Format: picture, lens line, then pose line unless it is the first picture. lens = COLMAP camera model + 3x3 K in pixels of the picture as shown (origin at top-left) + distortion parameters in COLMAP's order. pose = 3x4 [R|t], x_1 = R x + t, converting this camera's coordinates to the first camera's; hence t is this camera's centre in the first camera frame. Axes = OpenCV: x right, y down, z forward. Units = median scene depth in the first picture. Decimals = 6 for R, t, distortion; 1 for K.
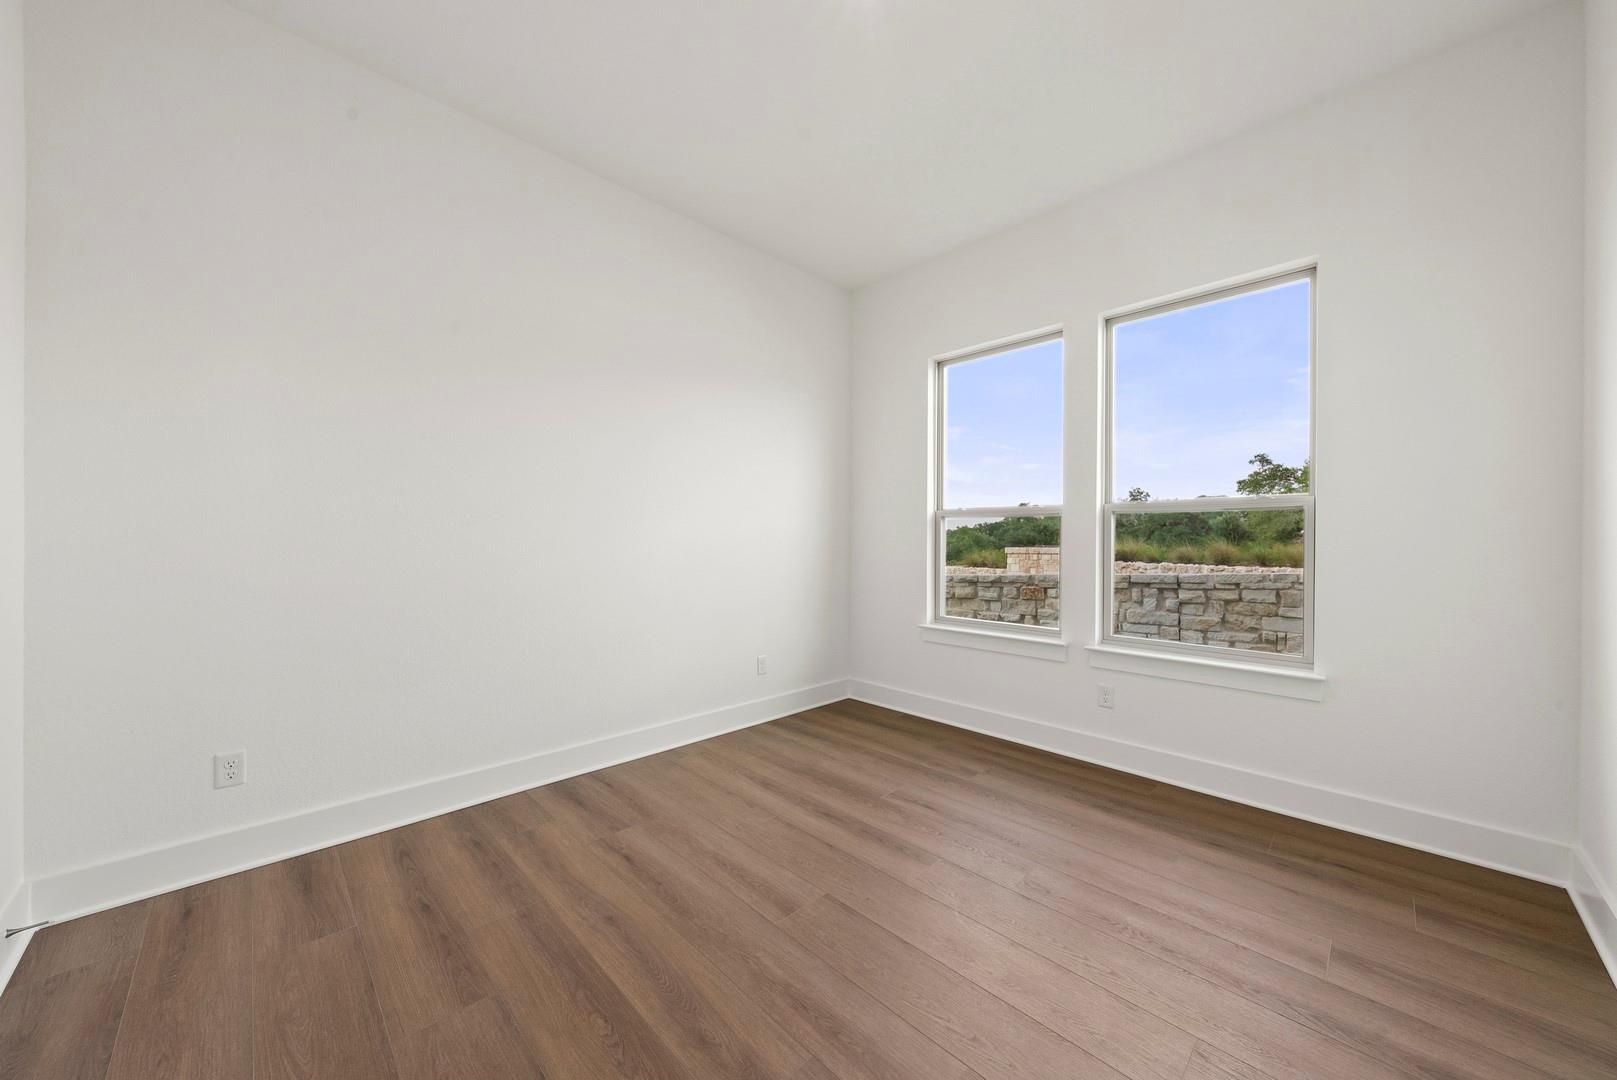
lens RADIAL K [[593.3, 0, 799.1], [0, 593.3, 538.0], [0, 0, 1]] dist [-0.001981, 0.000511]
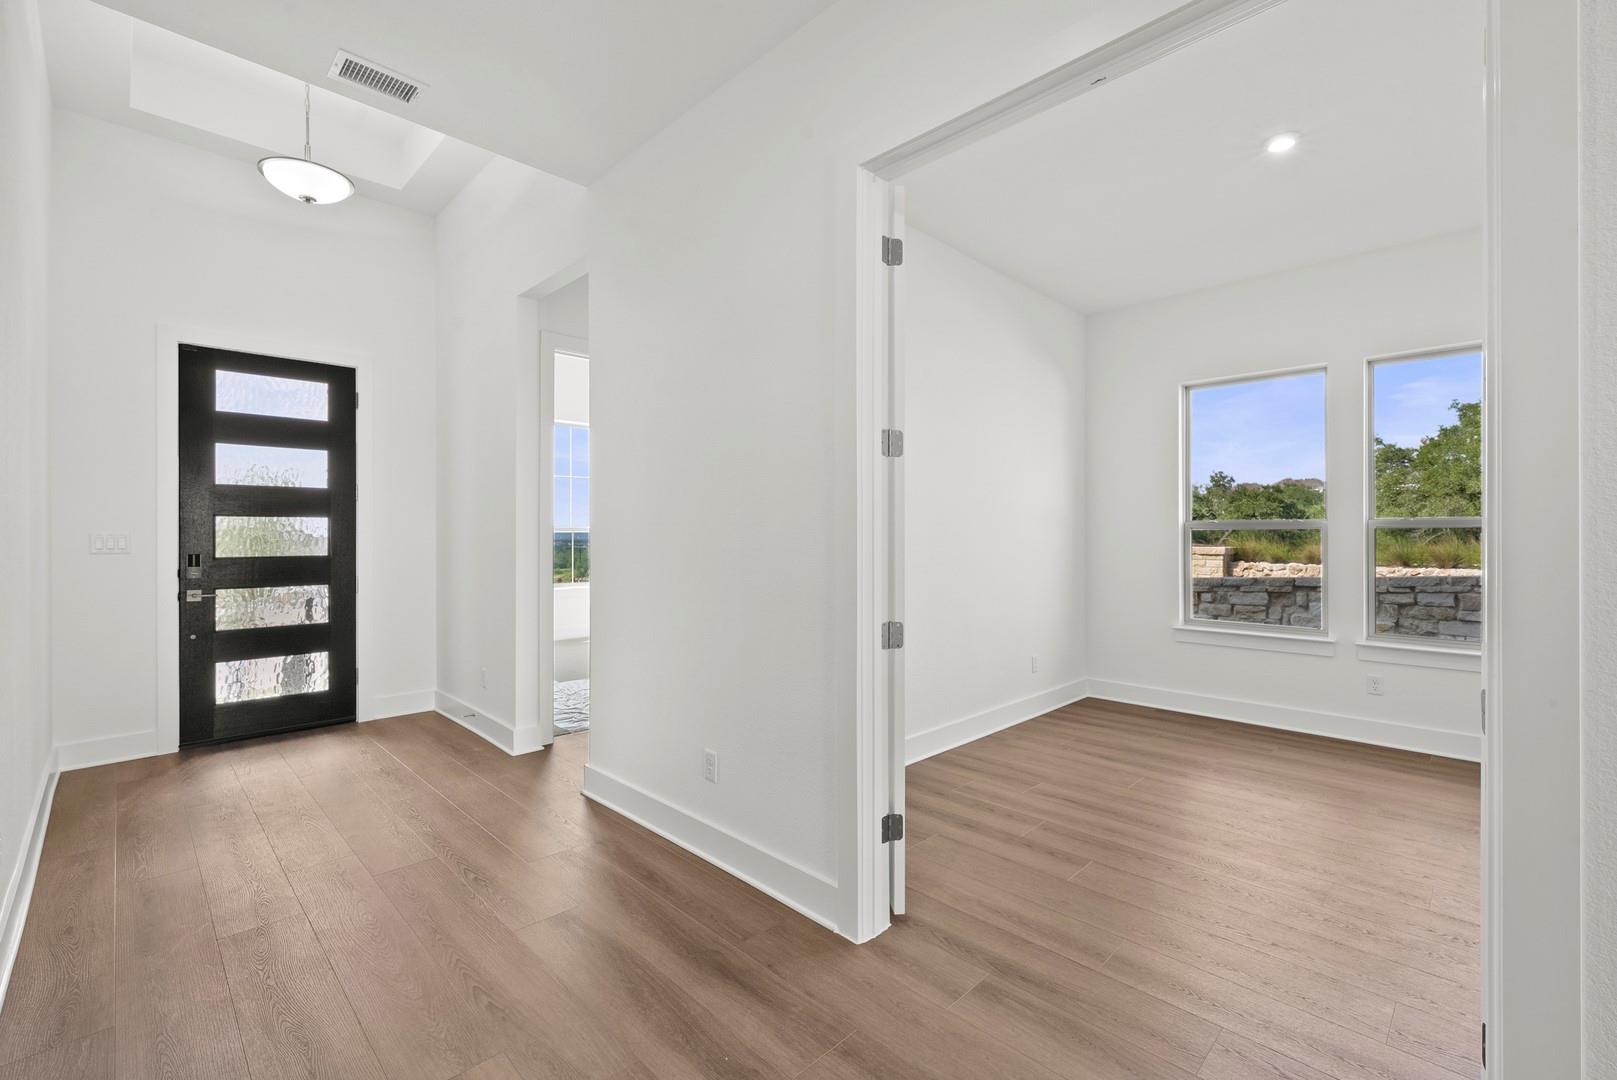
lens RADIAL K [[711.1, 0, 823.5], [0, 711.1, 527.6], [0, 0, 1]] dist [0.004421, 0.000193]
pose [[0.999940, -0.003712, 0.010298, -0.247121], [0.003789, 0.999965, -0.007447, -0.015702], [-0.010270, 0.007486, 0.999919, -0.168004]]
